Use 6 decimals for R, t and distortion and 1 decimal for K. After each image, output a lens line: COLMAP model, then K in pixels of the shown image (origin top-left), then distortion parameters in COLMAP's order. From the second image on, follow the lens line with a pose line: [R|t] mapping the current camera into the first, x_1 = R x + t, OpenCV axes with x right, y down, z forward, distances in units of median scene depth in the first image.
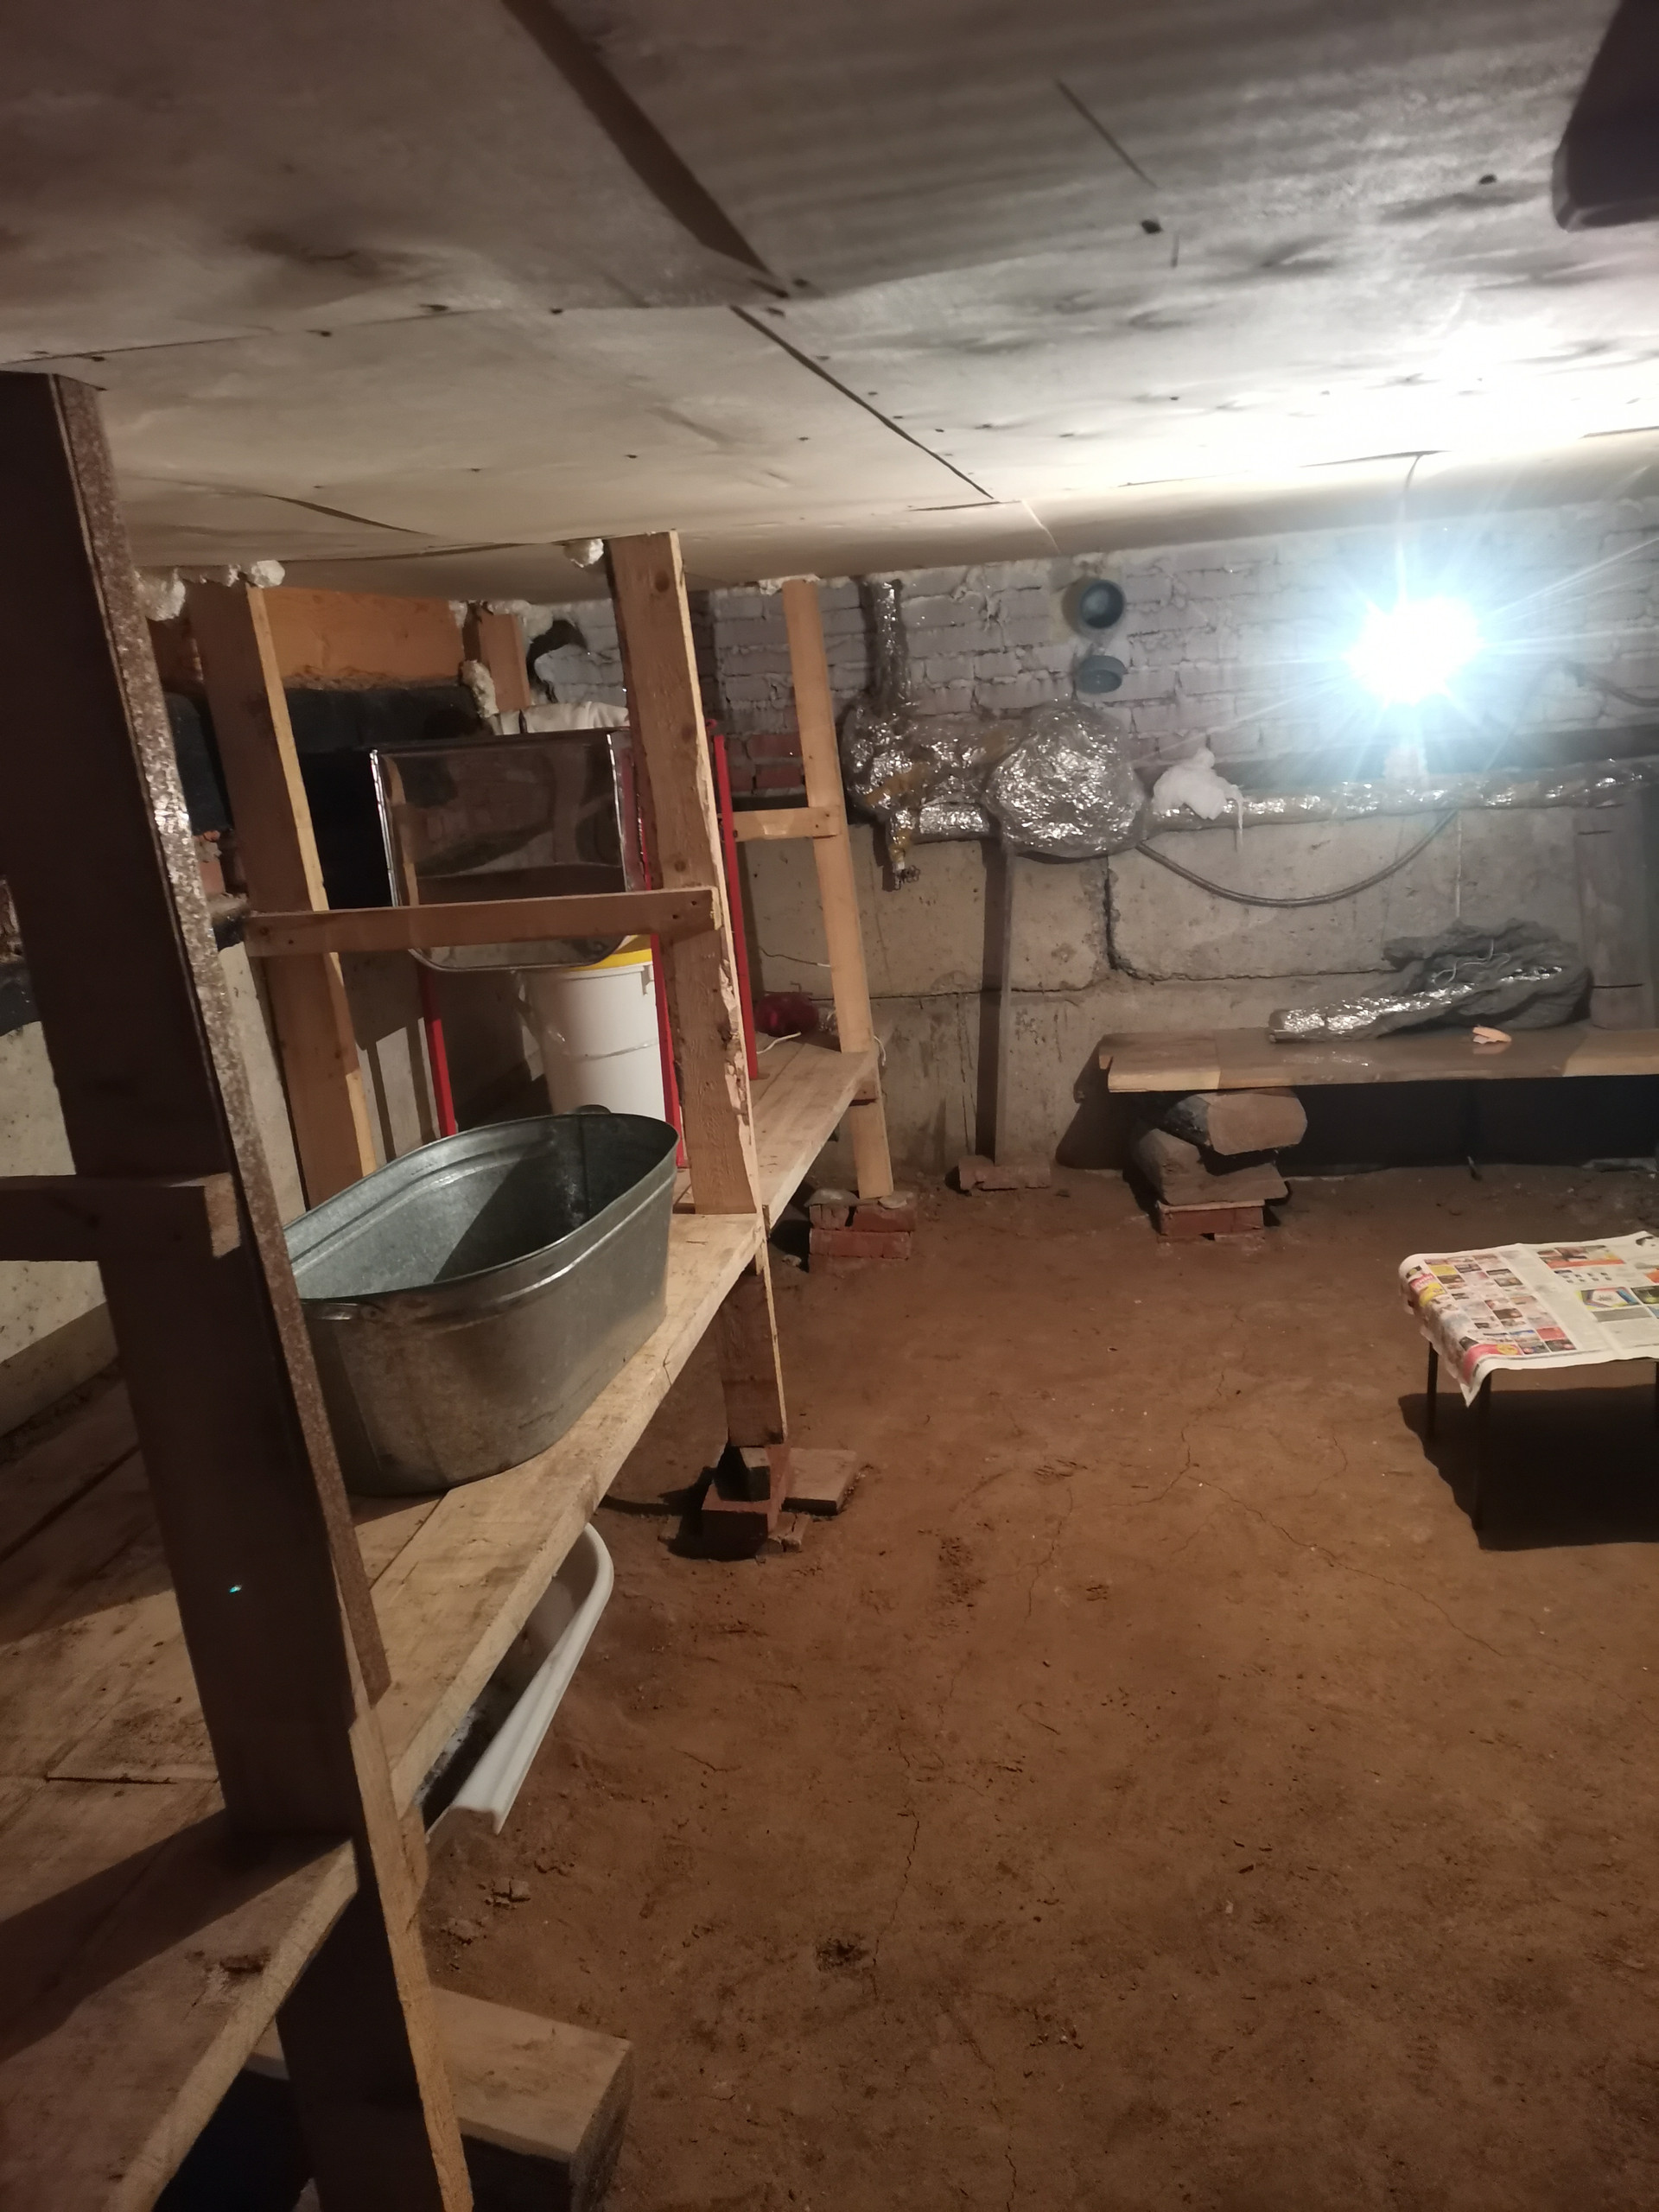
lens RADIAL K [[1613.7, 0, 831.5], [0, 1613.7, 1073.4], [0, 0, 1]] dist [0.006378, 0.001051]
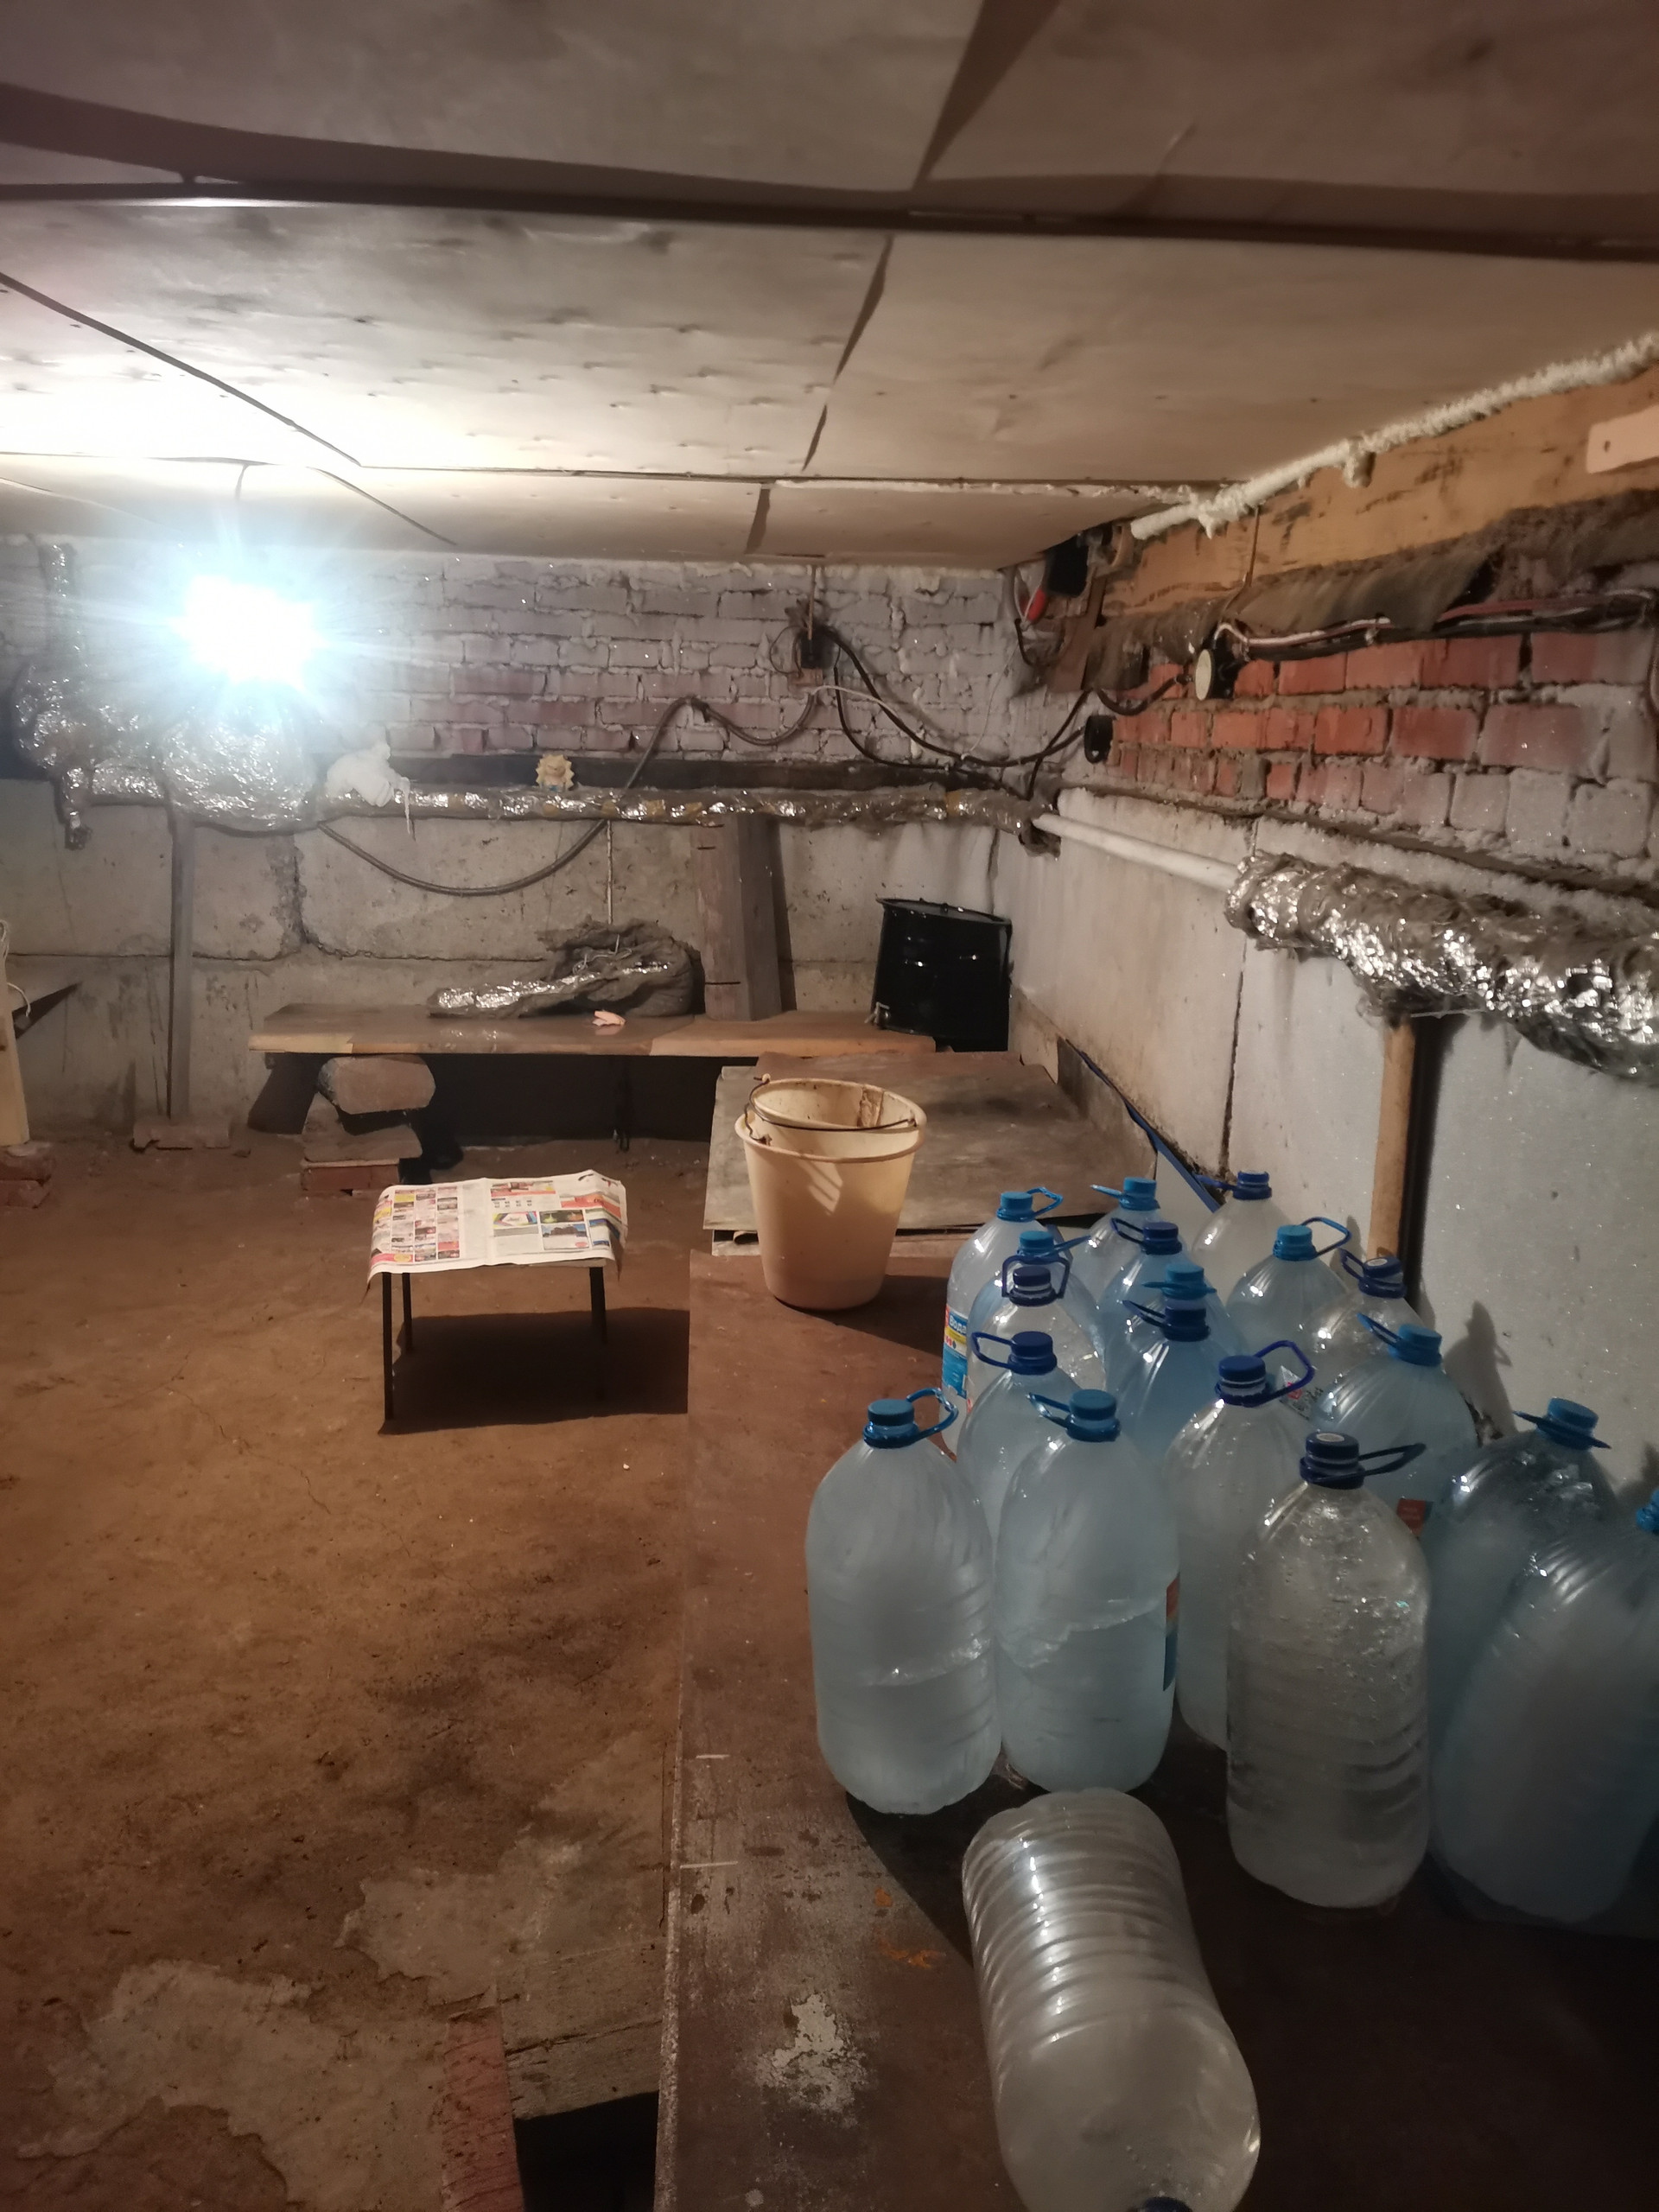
lens RADIAL K [[1619.7, 0, 827.6], [0, 1619.7, 1056.6], [0, 0, 1]] dist [0.169983, -0.303282]
pose [[0.964029, 0.052106, 0.260641, 0.243431], [-0.044901, 0.998429, -0.033526, 0.032198], [-0.261979, 0.020617, 0.964853, -0.132157]]
